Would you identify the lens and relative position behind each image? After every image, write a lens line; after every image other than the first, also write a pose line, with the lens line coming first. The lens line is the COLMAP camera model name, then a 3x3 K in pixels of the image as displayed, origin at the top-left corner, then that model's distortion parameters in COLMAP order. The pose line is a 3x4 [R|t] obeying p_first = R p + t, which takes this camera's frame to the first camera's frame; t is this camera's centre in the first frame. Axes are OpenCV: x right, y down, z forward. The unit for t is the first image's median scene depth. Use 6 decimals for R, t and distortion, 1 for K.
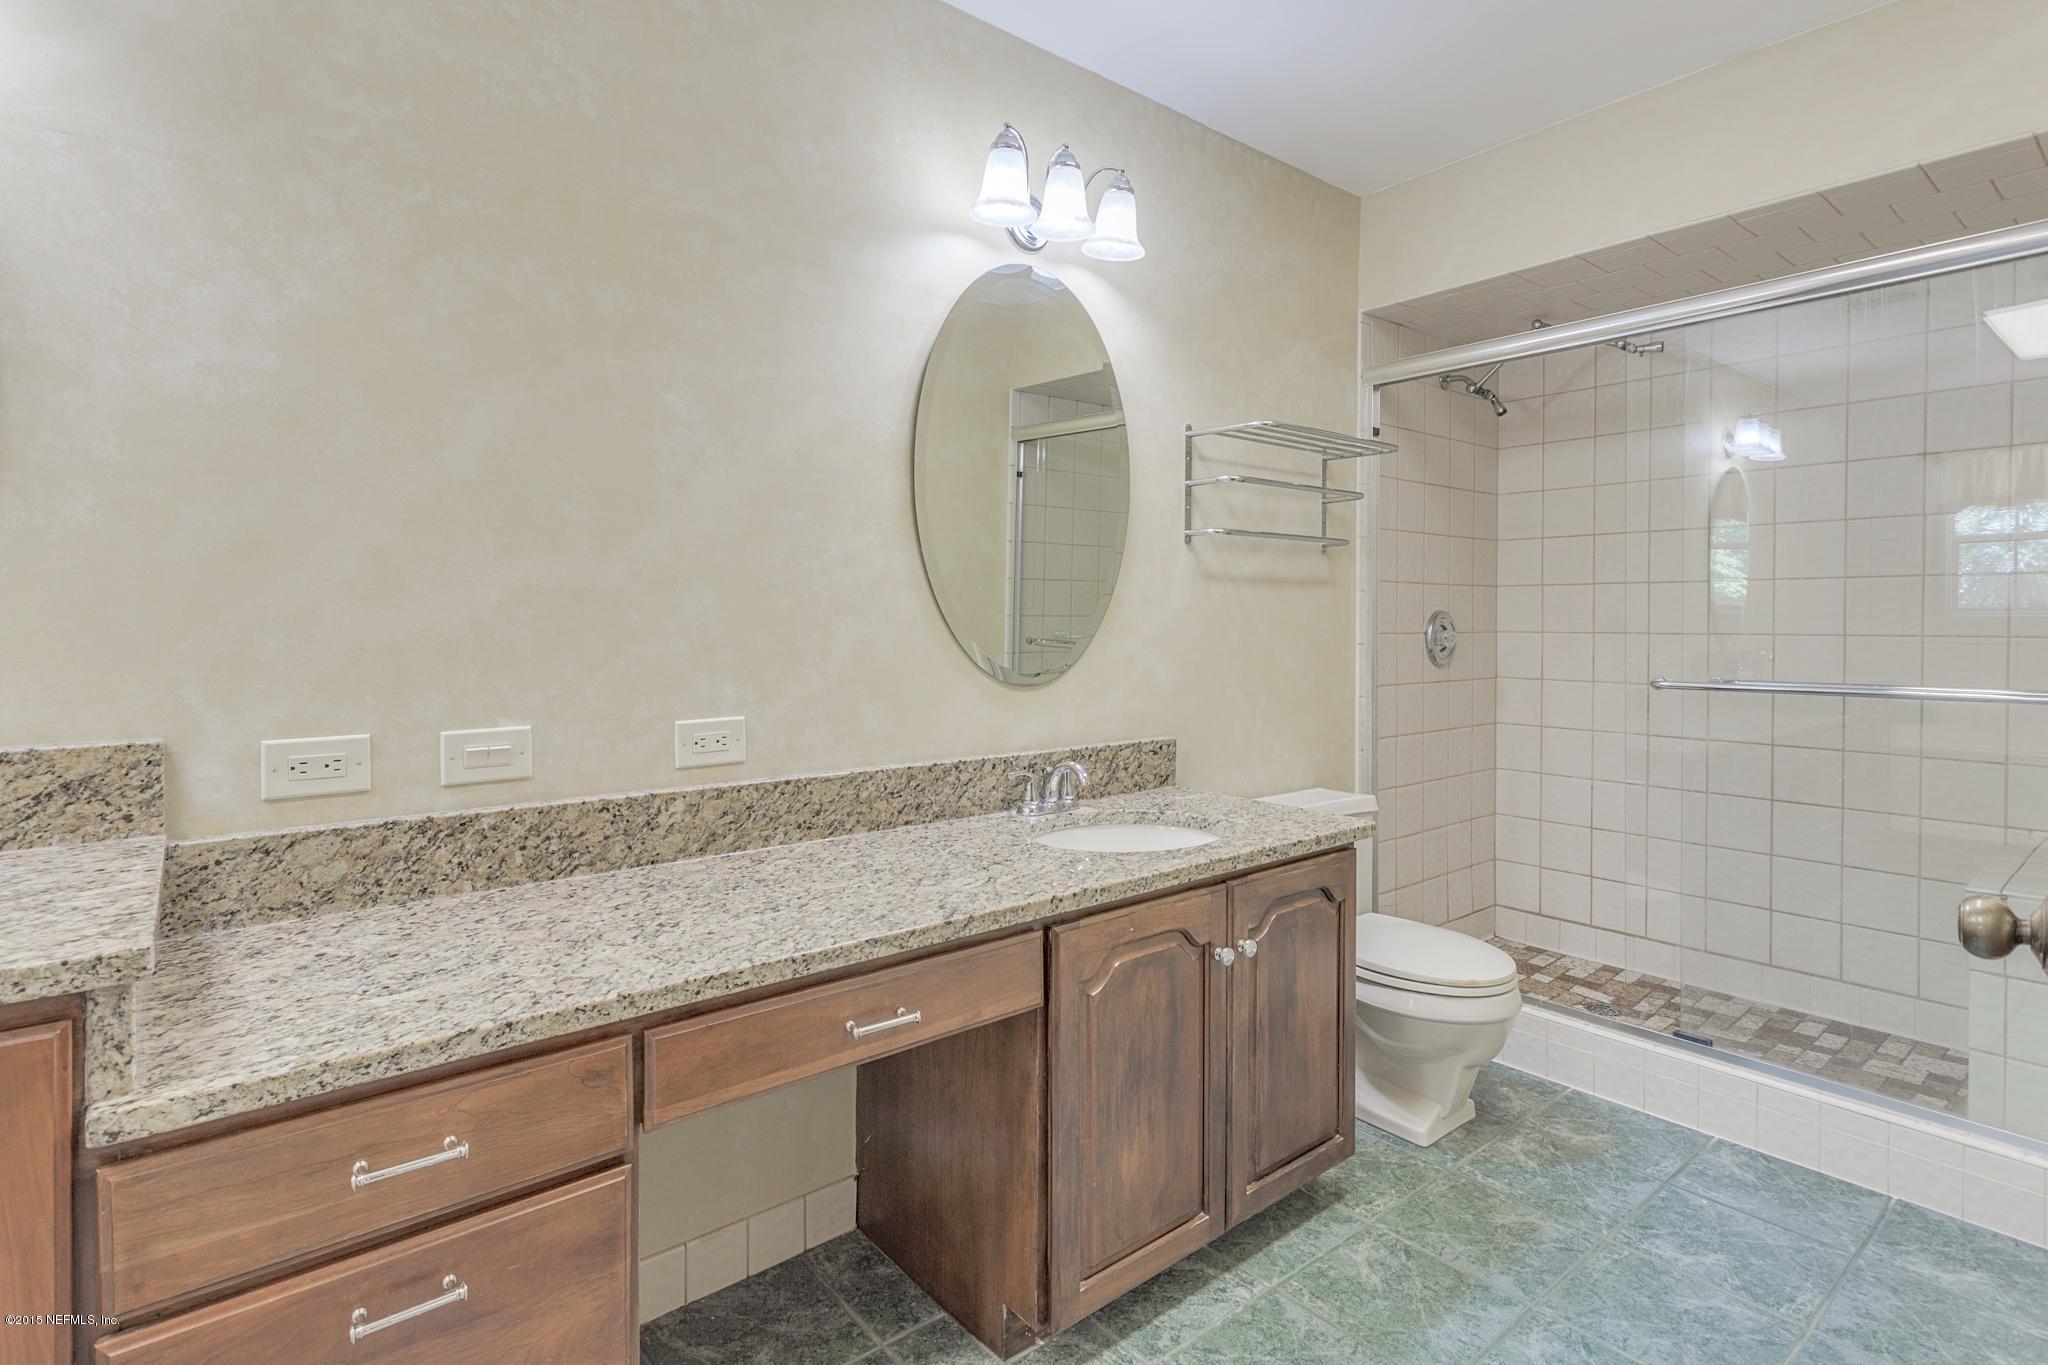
lens RADIAL K [[1078.1, 0, 1004.0], [0, 1078.1, 620.3], [0, 0, 1]] dist [0.004984, 0.000940]
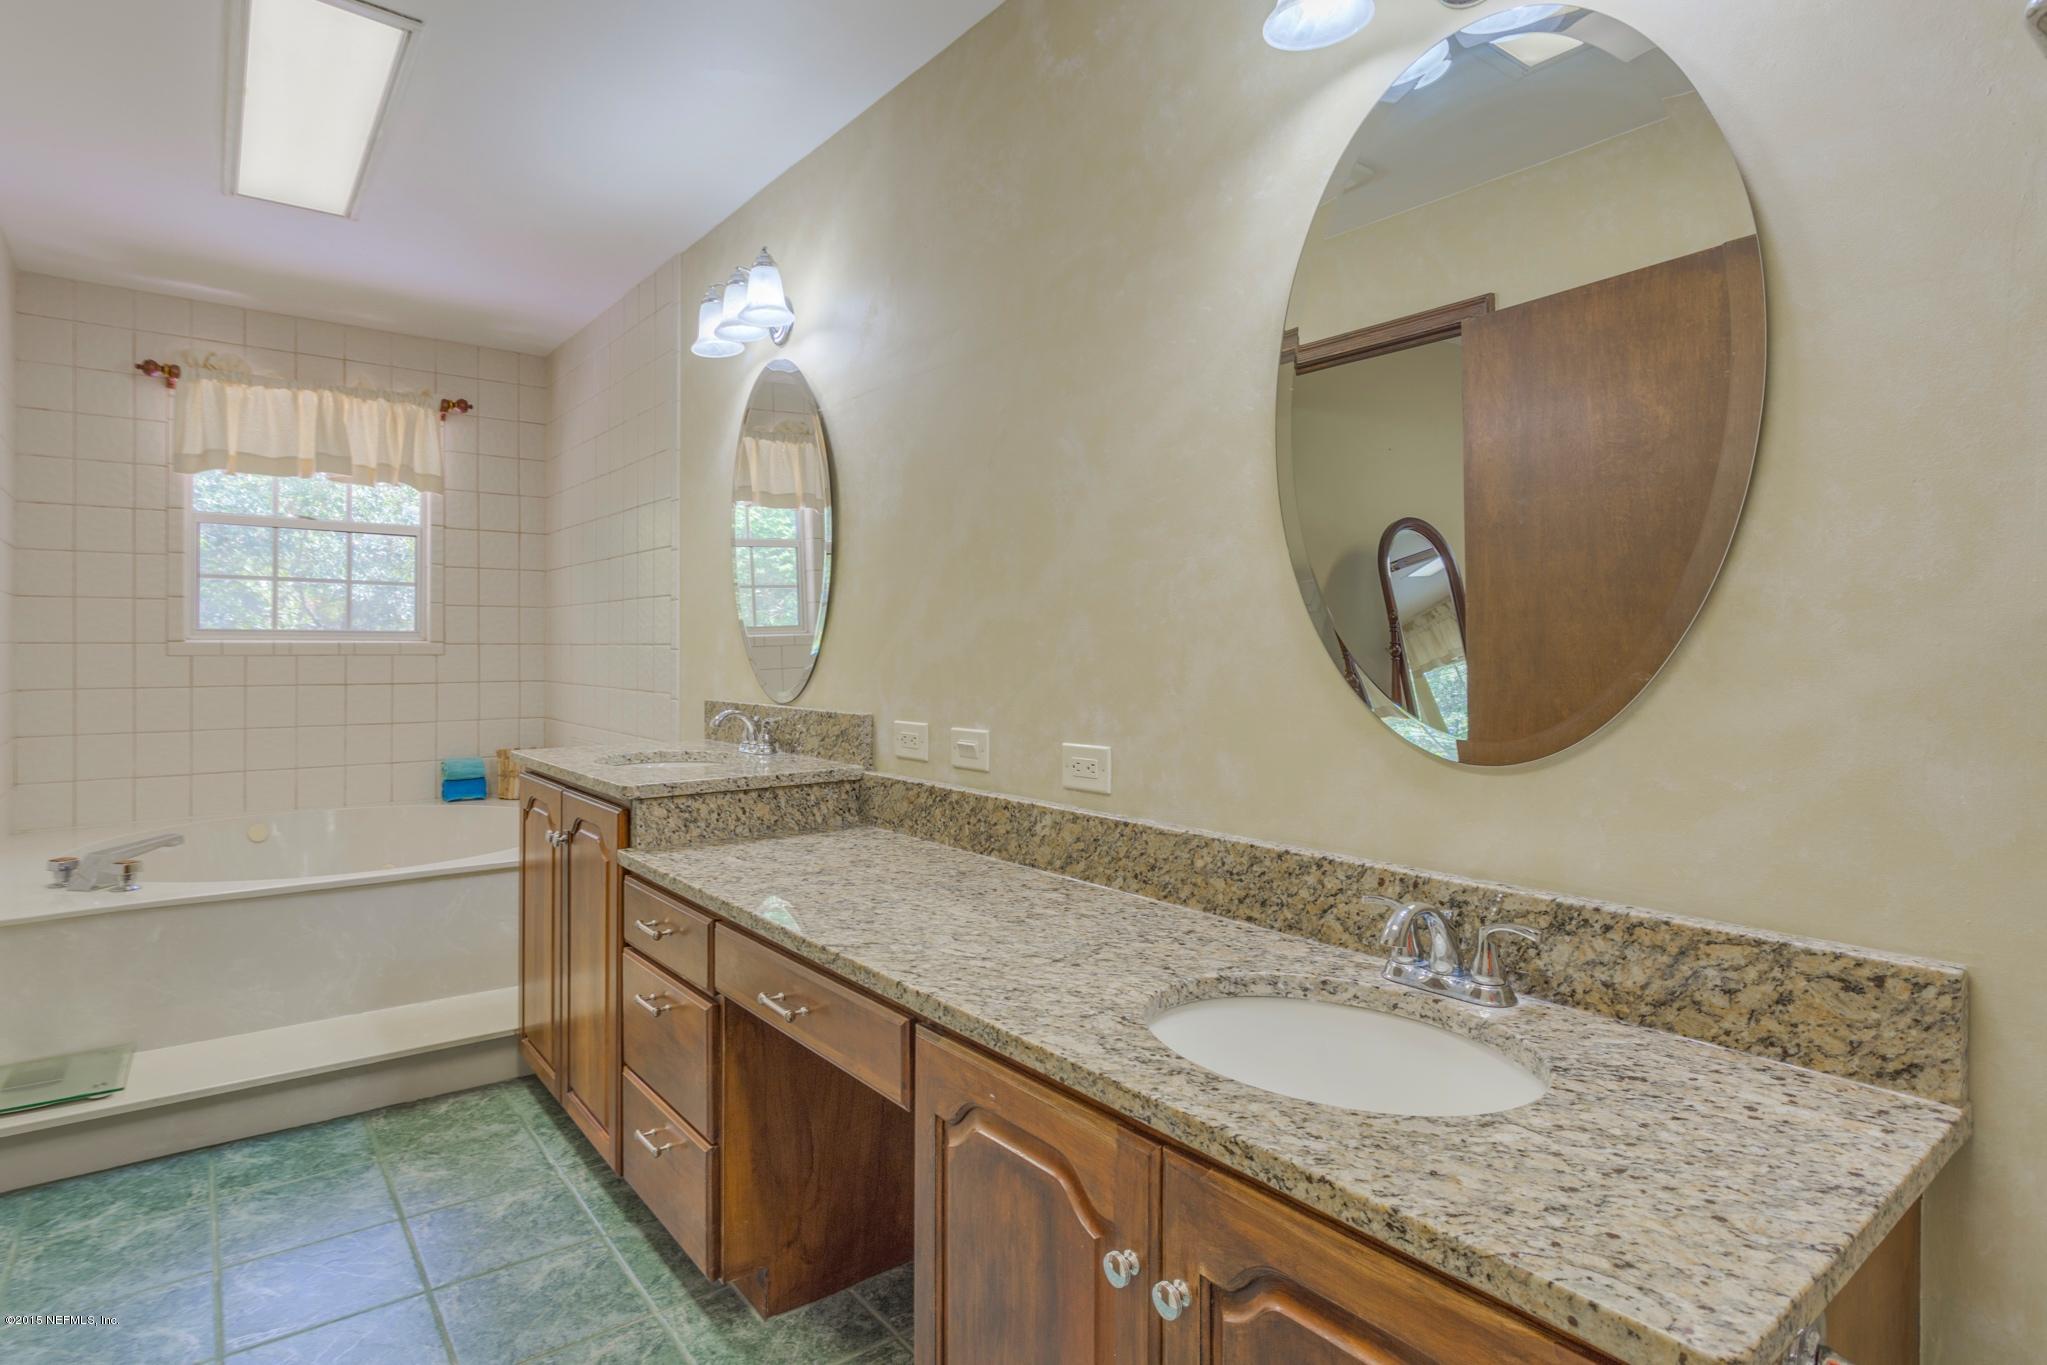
lens RADIAL K [[1077.6, 0, 1024.1], [0, 1077.6, 665.6], [0, 0, 1]] dist [0.004984, 0.000940]
pose [[-0.032211, 0.008123, -0.999448, 0.734573], [-0.012835, 0.999881, 0.008540, 0.008322], [0.999399, 0.013103, -0.032103, 0.959559]]
